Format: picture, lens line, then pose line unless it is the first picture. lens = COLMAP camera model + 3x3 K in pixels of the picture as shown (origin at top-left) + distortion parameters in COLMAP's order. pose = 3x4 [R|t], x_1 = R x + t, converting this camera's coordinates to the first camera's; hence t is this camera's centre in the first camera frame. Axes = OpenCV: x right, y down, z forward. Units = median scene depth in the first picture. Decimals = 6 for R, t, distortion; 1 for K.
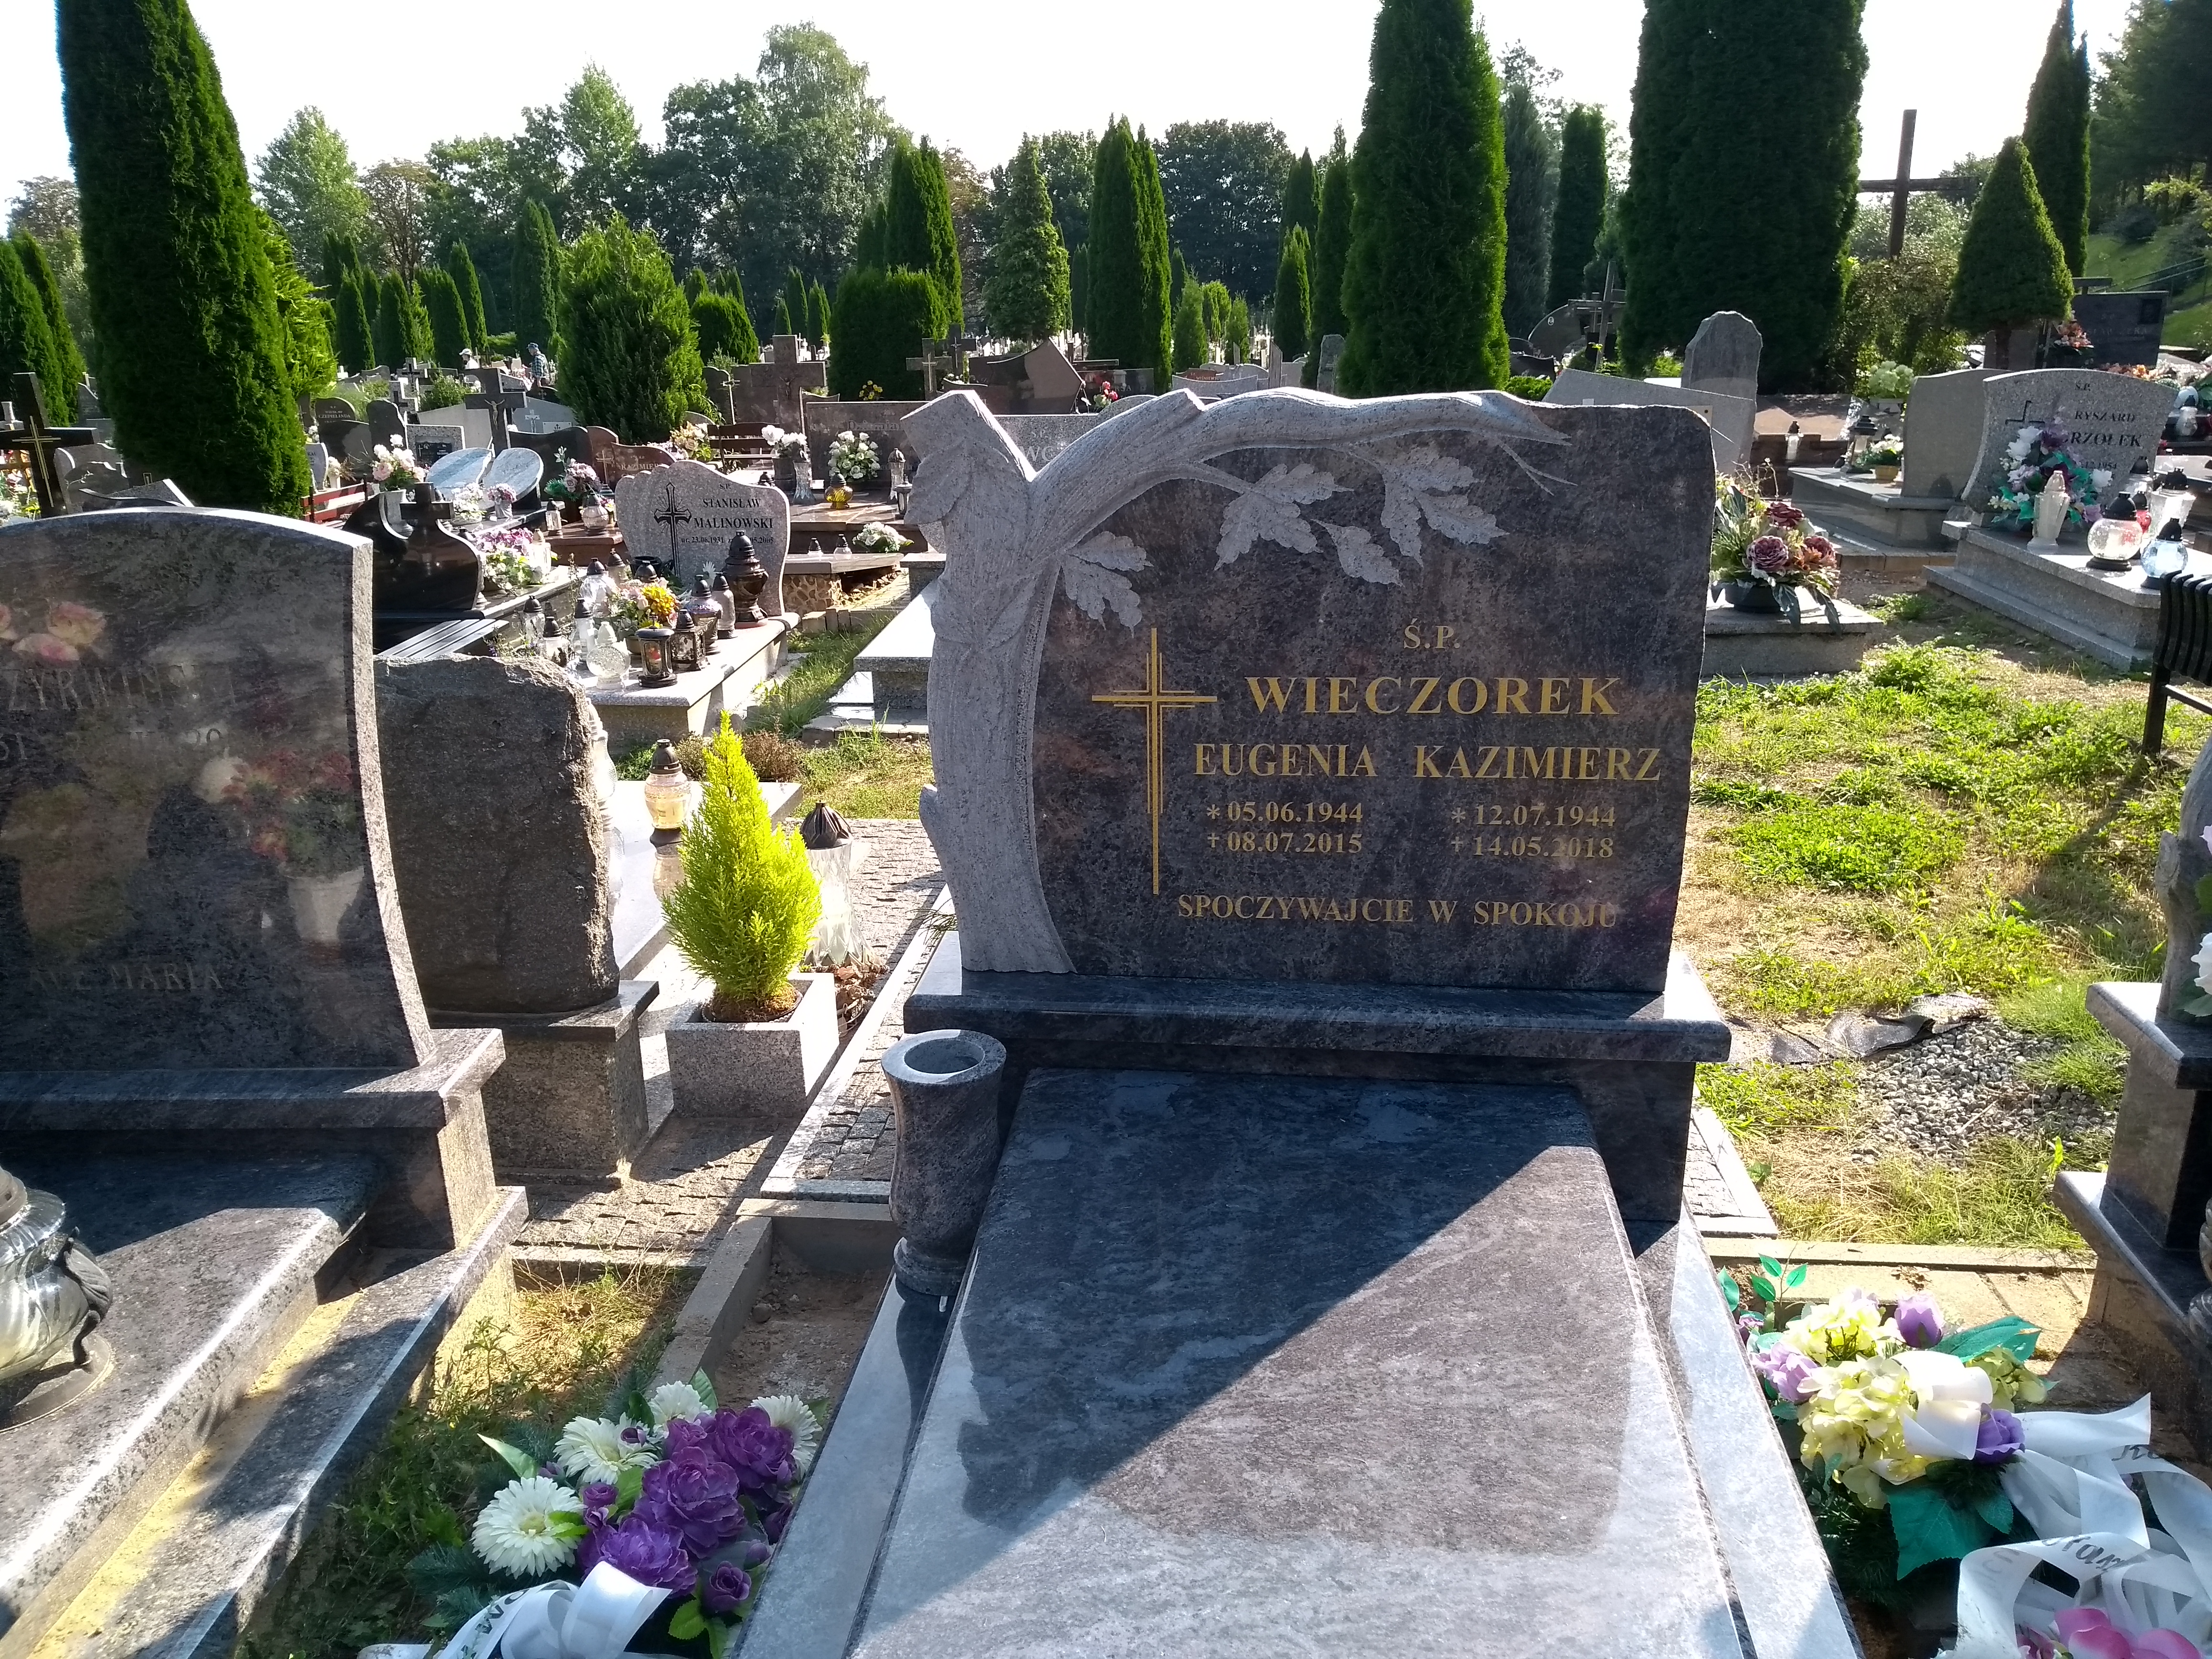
lens RADIAL K [[1751.9, 0, 1106.0], [0, 1751.9, 829.5], [0, 0, 1]] dist [0.115622, -0.184378]
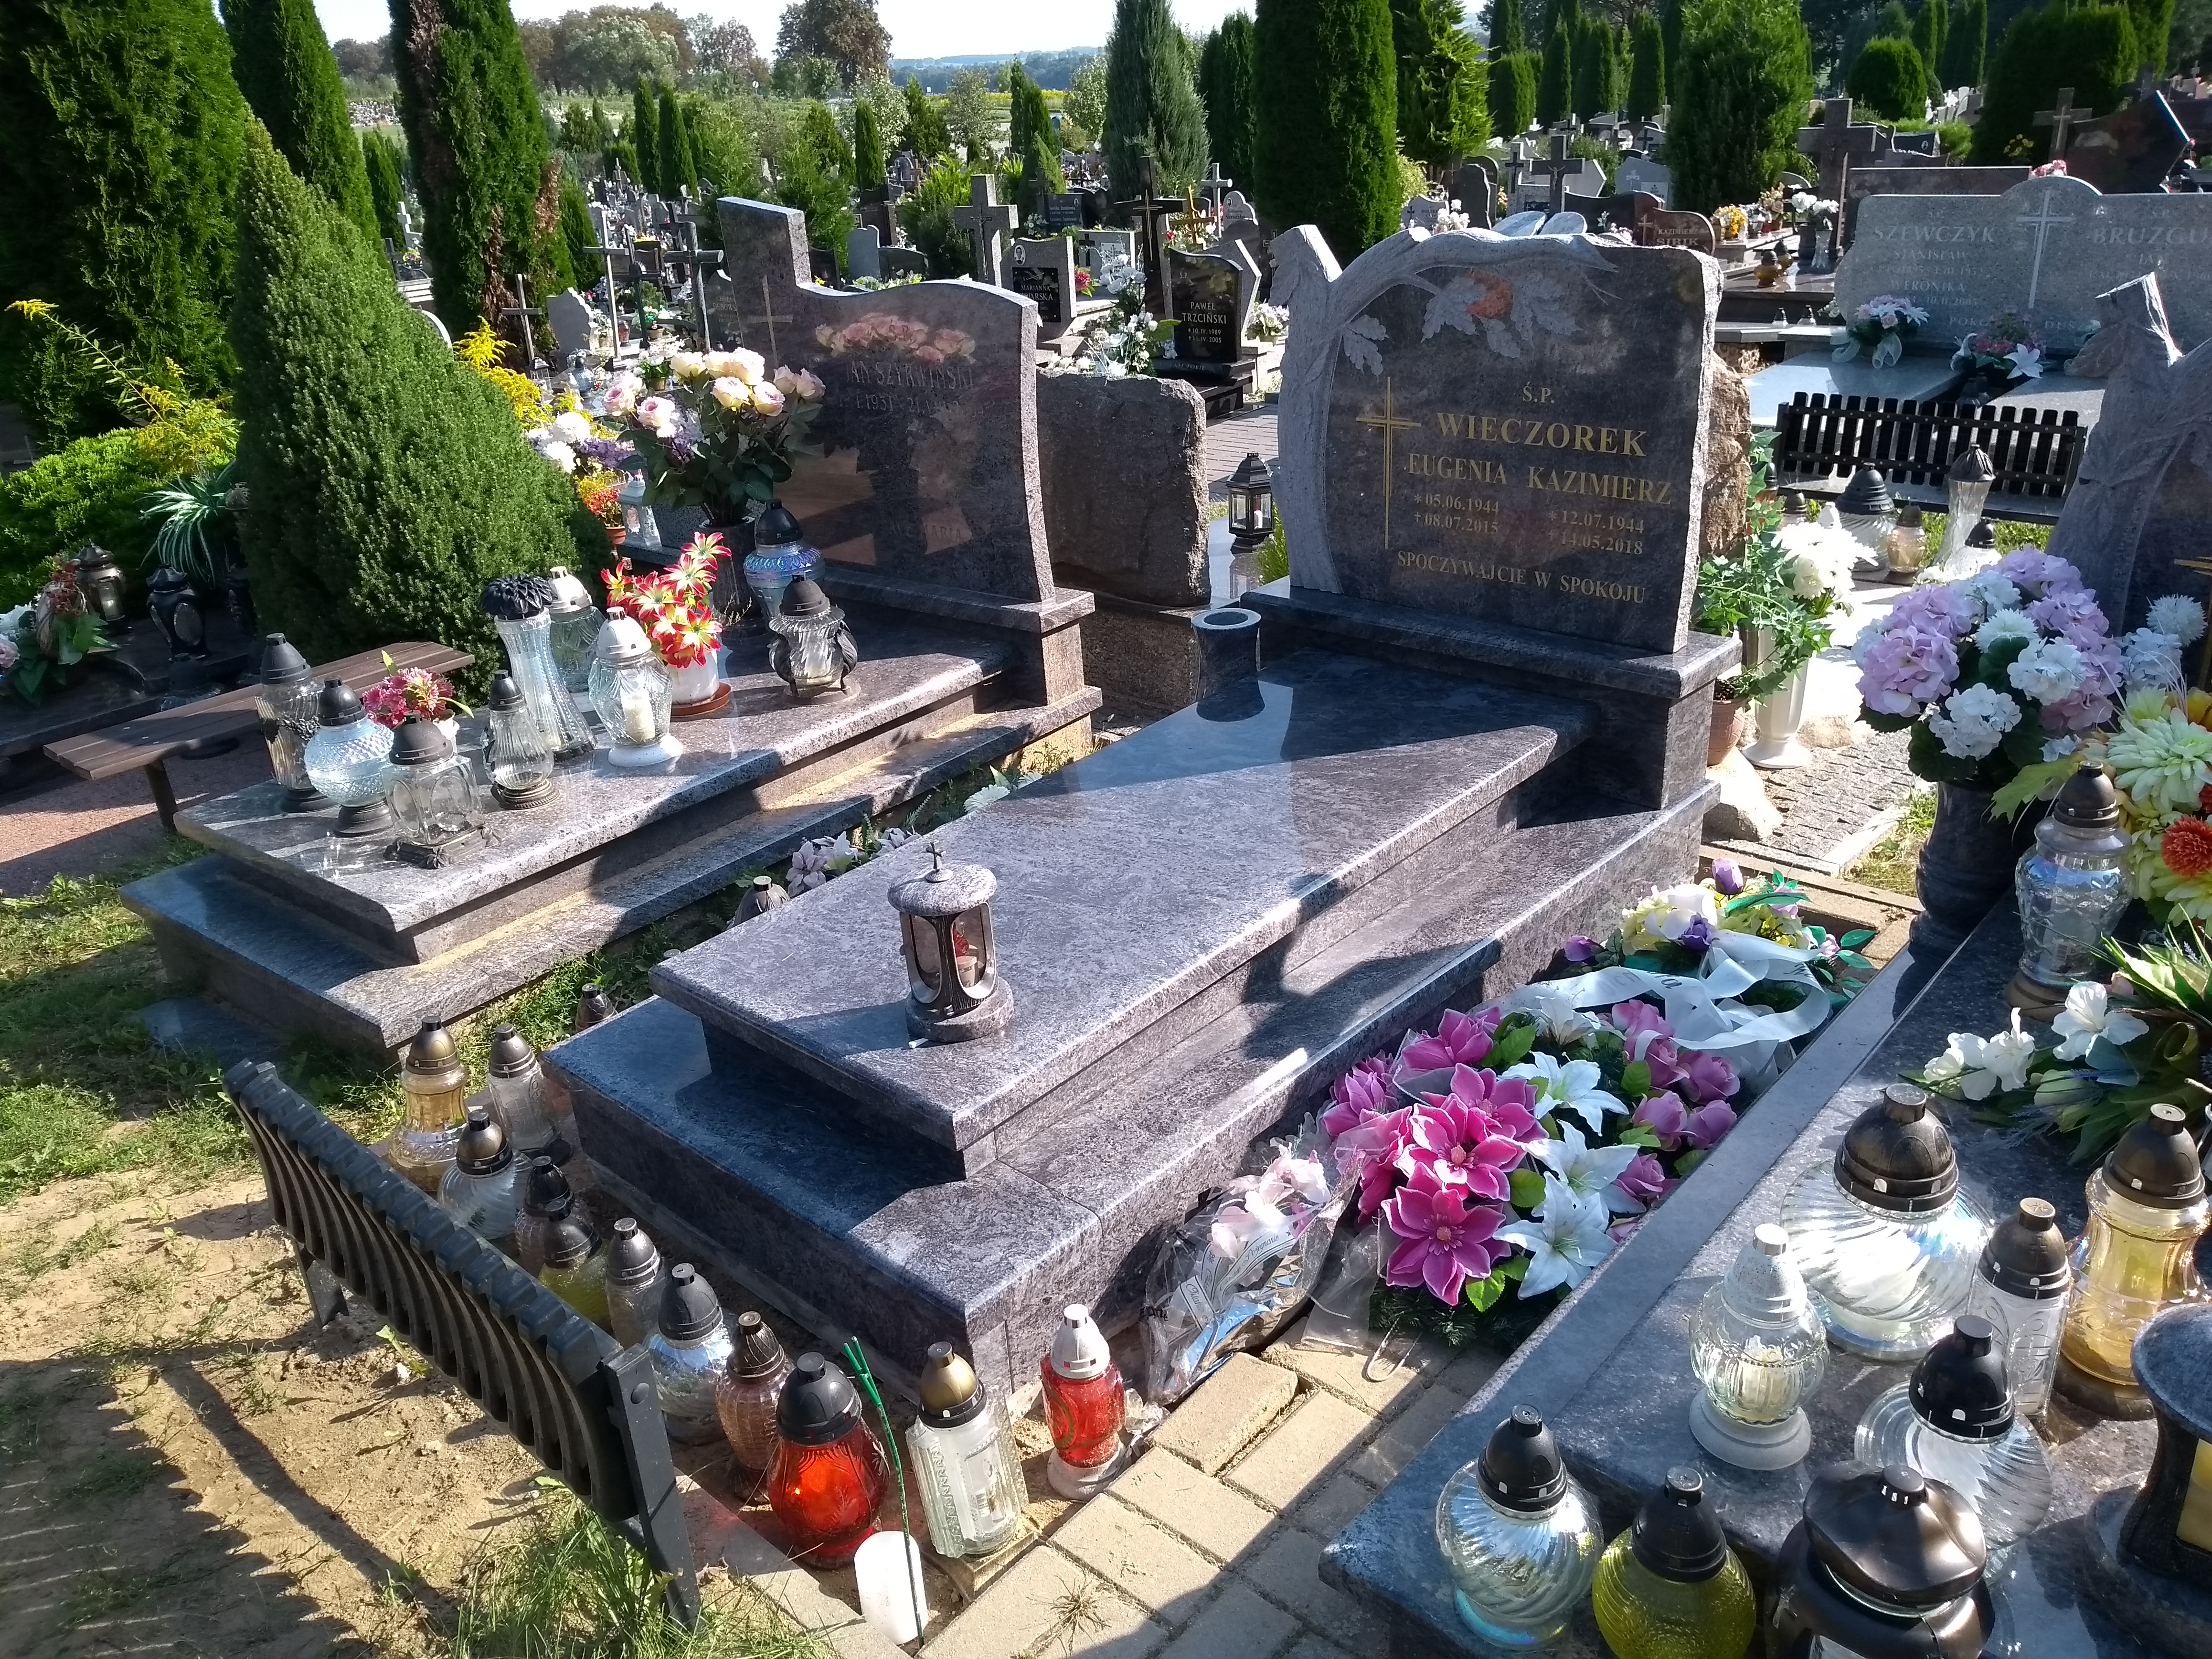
lens RADIAL K [[1797.4, 0, 1072.0], [0, 1797.4, 816.1], [0, 0, 1]] dist [0.056743, -0.132048]
pose [[0.797074, 0.207493, -0.567115, 0.798632], [-0.139141, 0.976952, 0.161881, 0.050370], [0.587633, -0.050122, 0.807573, -0.518688]]
